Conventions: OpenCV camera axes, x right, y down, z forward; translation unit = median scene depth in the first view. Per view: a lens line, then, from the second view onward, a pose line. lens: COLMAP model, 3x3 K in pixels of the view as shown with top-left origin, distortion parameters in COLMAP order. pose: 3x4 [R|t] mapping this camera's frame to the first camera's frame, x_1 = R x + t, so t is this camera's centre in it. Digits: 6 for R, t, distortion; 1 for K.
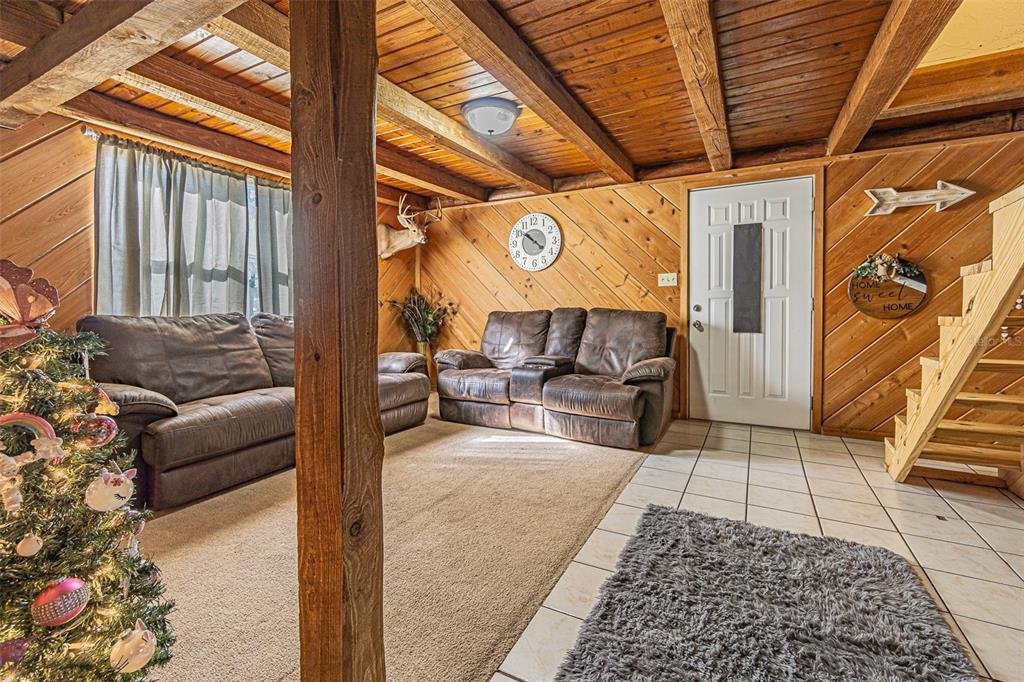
lens RADIAL K [[446.4, 0, 515.5], [0, 446.4, 318.6], [0, 0, 1]] dist [-0.000317, 0.000012]
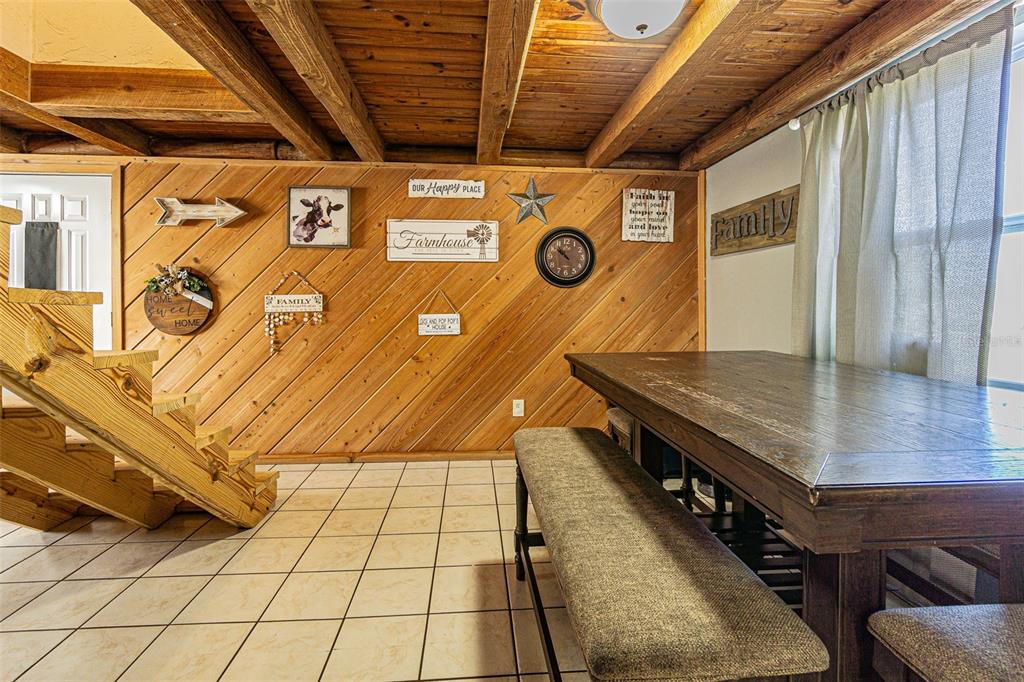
lens RADIAL K [[446.4, 0, 502.7], [0, 446.4, 304.2], [0, 0, 1]] dist [-0.000317, 0.000012]
pose [[0.842325, 0.004964, 0.538947, 0.920335], [0.008684, 0.999703, -0.022781, -0.038415], [-0.538900, 0.023869, 0.842031, -0.179089]]
